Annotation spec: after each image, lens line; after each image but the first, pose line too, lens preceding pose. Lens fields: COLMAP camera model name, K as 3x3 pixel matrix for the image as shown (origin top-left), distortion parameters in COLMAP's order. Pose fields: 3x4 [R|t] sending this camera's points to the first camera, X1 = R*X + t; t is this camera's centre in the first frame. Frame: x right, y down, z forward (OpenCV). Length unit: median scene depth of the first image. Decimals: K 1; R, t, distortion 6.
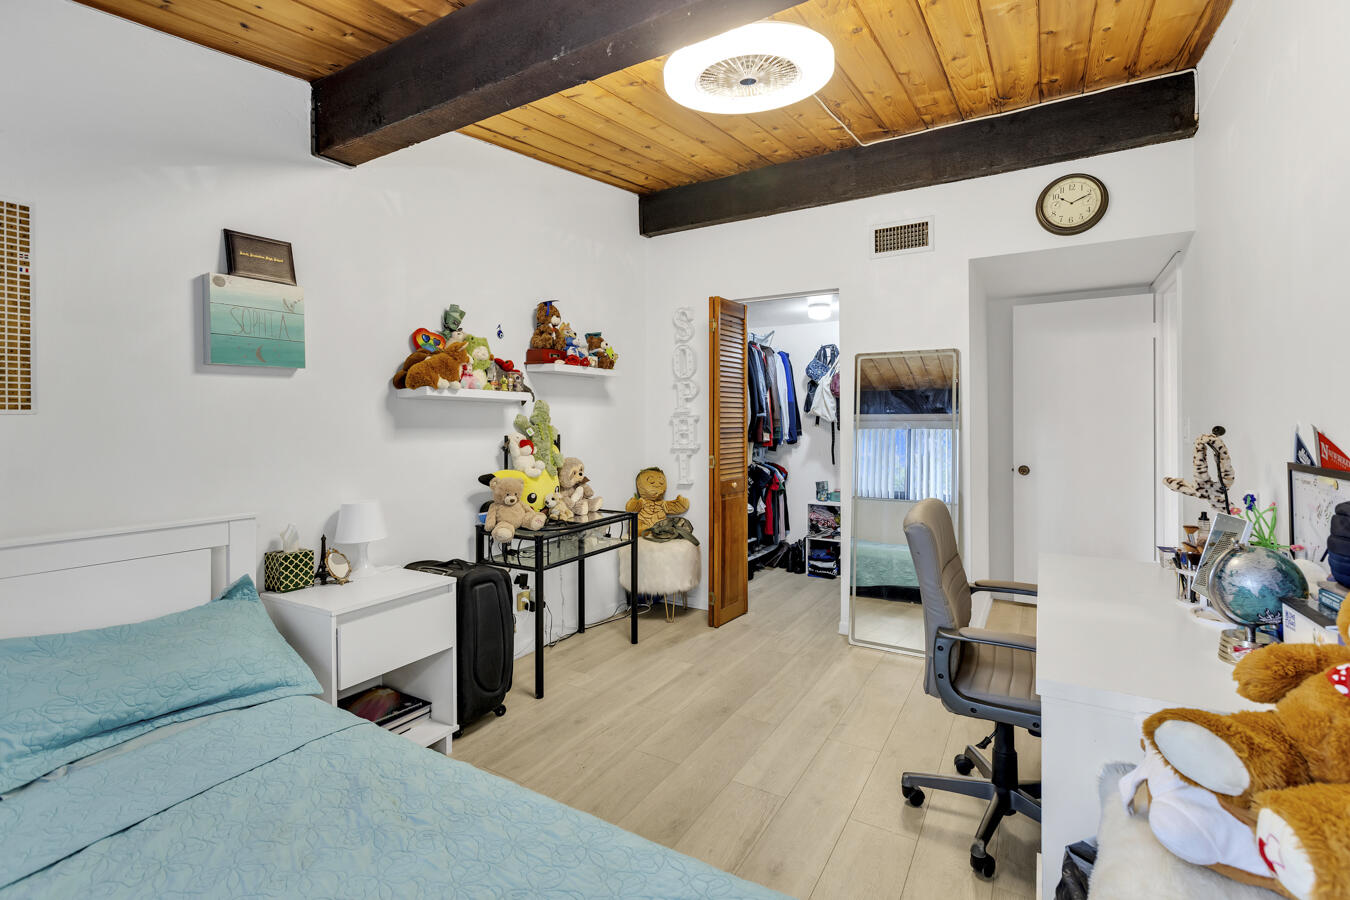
lens RADIAL K [[615.5, 0, 675.4], [0, 615.5, 422.2], [0, 0, 1]] dist [-0.001056, 0.000008]
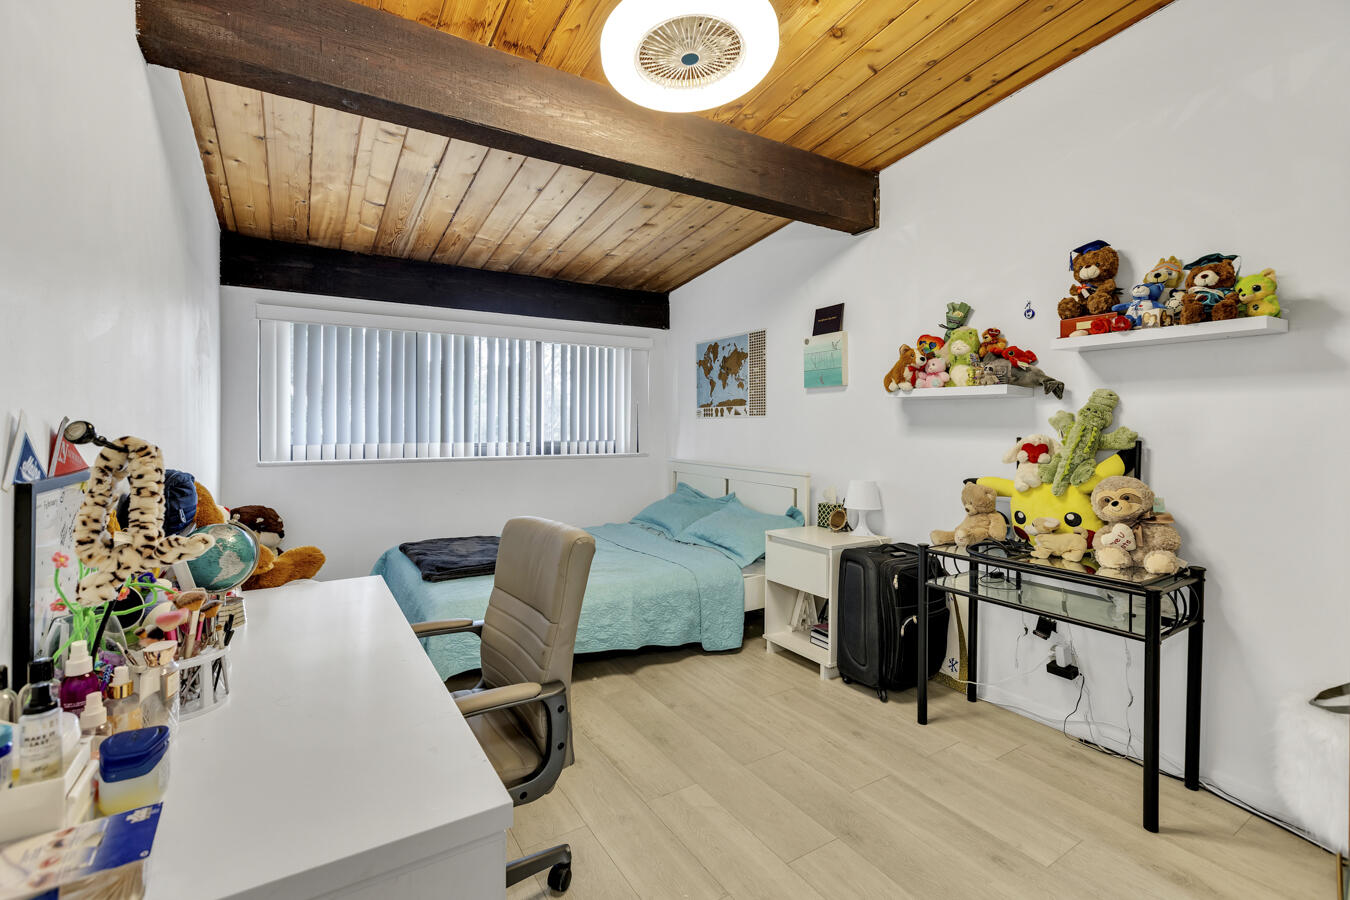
lens RADIAL K [[615.5, 0, 675.4], [0, 615.5, 422.2], [0, 0, 1]] dist [-0.001056, 0.000008]
pose [[-0.459747, -0.001414, -0.888049, 0.768213], [-0.002936, 0.999996, -0.000073, 0.003888], [0.888045, 0.002574, -0.459749, 1.113029]]
